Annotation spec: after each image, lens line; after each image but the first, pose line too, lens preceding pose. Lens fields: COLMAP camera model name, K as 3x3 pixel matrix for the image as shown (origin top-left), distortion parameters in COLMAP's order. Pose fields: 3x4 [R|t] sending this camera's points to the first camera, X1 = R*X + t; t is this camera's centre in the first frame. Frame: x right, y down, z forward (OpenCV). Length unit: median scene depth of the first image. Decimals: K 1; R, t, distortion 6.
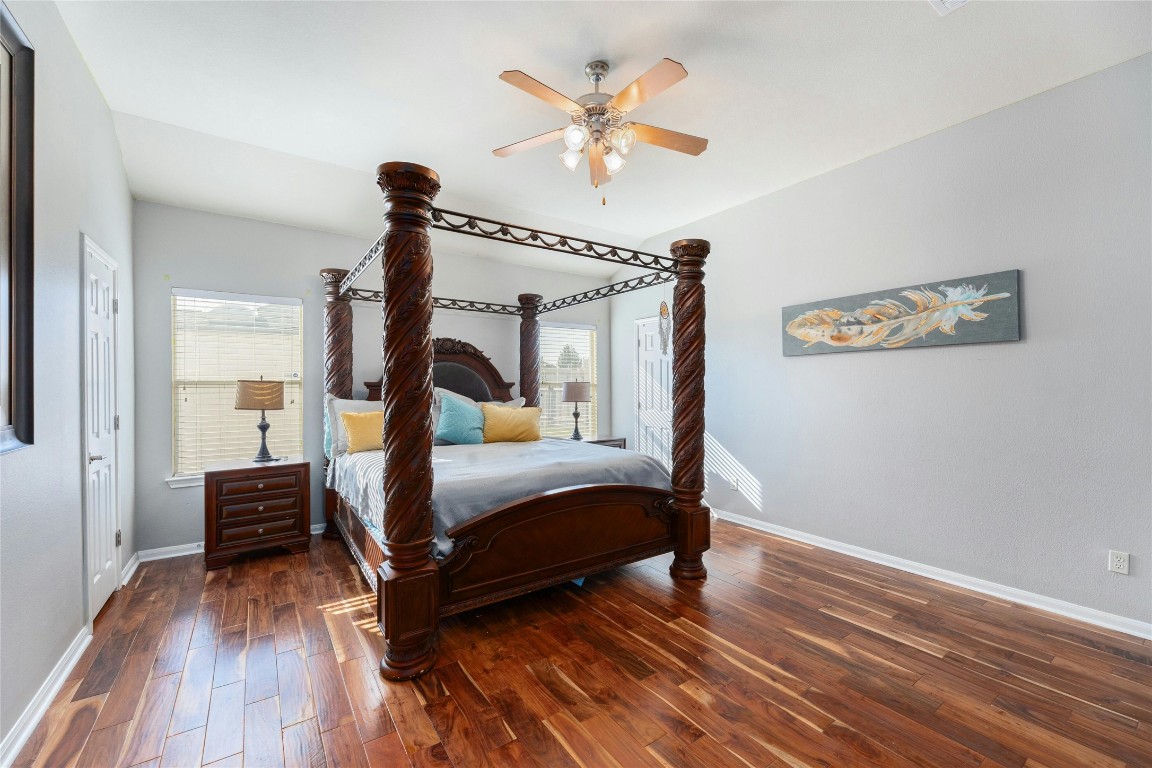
lens RADIAL K [[470.8, 0, 571.9], [0, 470.8, 383.3], [0, 0, 1]] dist [-0.001254, -0.000289]
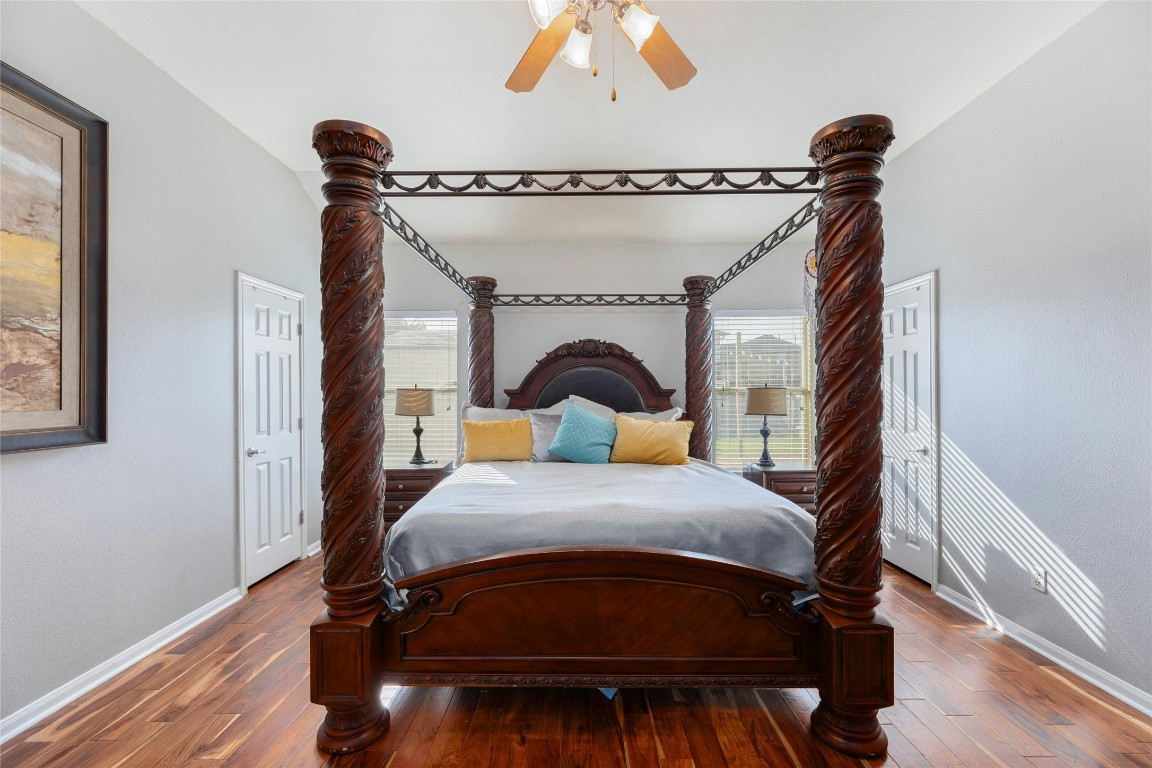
lens RADIAL K [[470.8, 0, 572.5], [0, 470.8, 389.8], [0, 0, 1]] dist [-0.001254, -0.000289]
pose [[0.818640, -0.005484, -0.574280, 0.258477], [0.004508, 0.999985, -0.003123, 0.001809], [0.574289, -0.000032, 0.818653, 0.316802]]
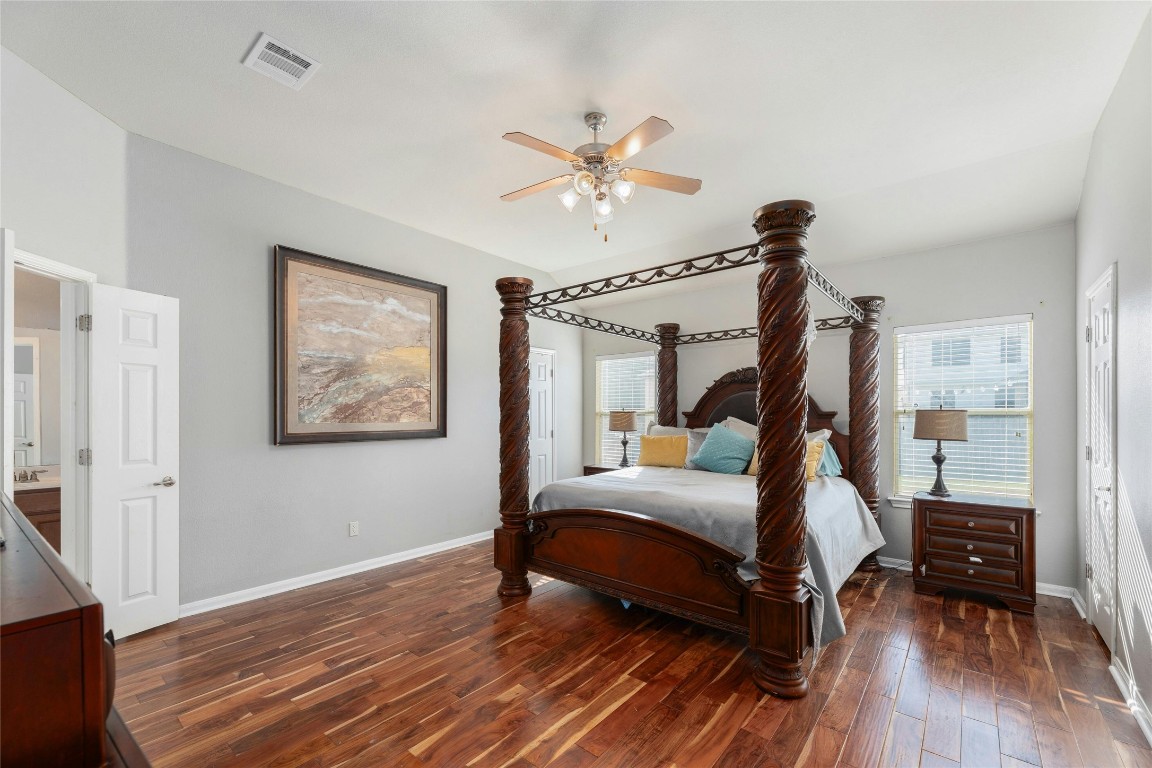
lens RADIAL K [[470.8, 0, 567.1], [0, 470.8, 412.9], [0, 0, 1]] dist [-0.001254, -0.000289]
pose [[0.260329, -0.001430, -0.965519, 0.720009], [0.003179, 0.999995, -0.000623, -0.000088], [0.965515, -0.002907, 0.260332, 0.442184]]
